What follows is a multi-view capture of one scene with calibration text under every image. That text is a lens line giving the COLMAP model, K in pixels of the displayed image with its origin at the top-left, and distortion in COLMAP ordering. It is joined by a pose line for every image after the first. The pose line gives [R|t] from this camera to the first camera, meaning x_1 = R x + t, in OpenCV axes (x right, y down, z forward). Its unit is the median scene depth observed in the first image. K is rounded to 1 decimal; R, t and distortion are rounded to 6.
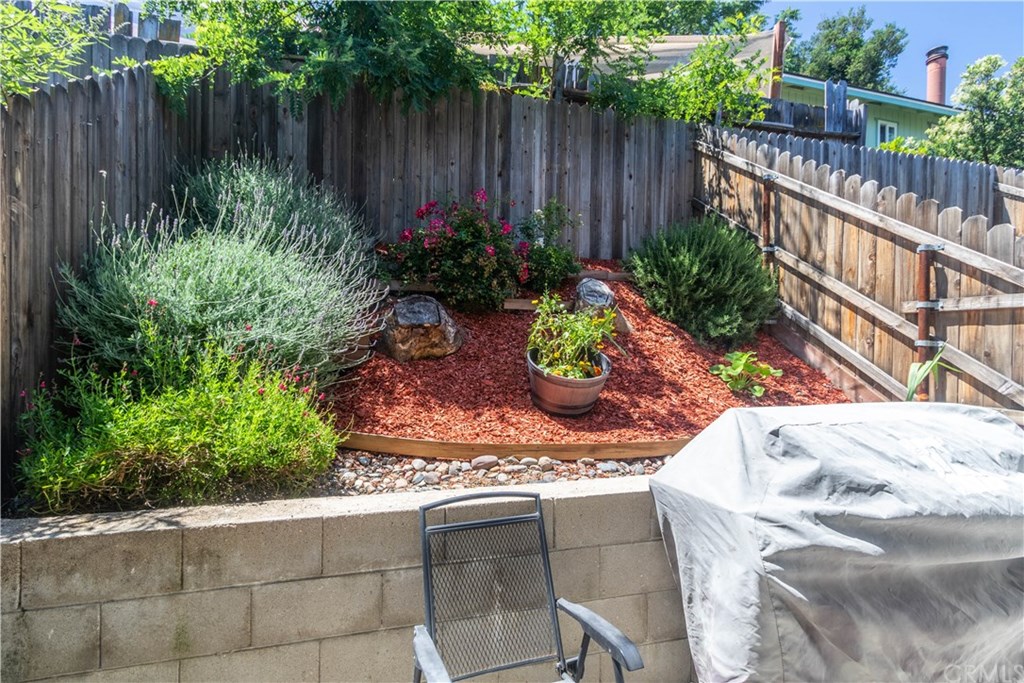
lens RADIAL K [[477.2, 0, 508.4], [0, 477.2, 345.0], [0, 0, 1]] dist [0.002213, -0.001024]
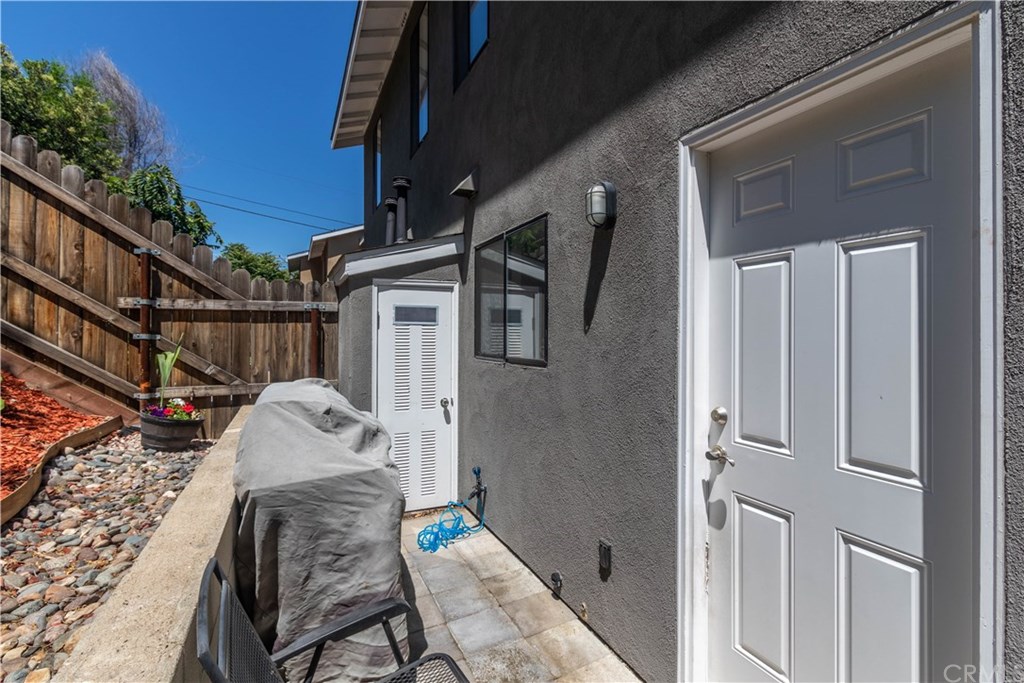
lens RADIAL K [[477.2, 0, 509.1], [0, 477.2, 335.6], [0, 0, 1]] dist [0.002213, -0.001024]
pose [[-0.153447, -0.009499, 0.988111, -0.333921], [0.005541, 0.999930, 0.010473, -0.012267], [-0.988141, 0.007082, -0.153384, 0.314953]]
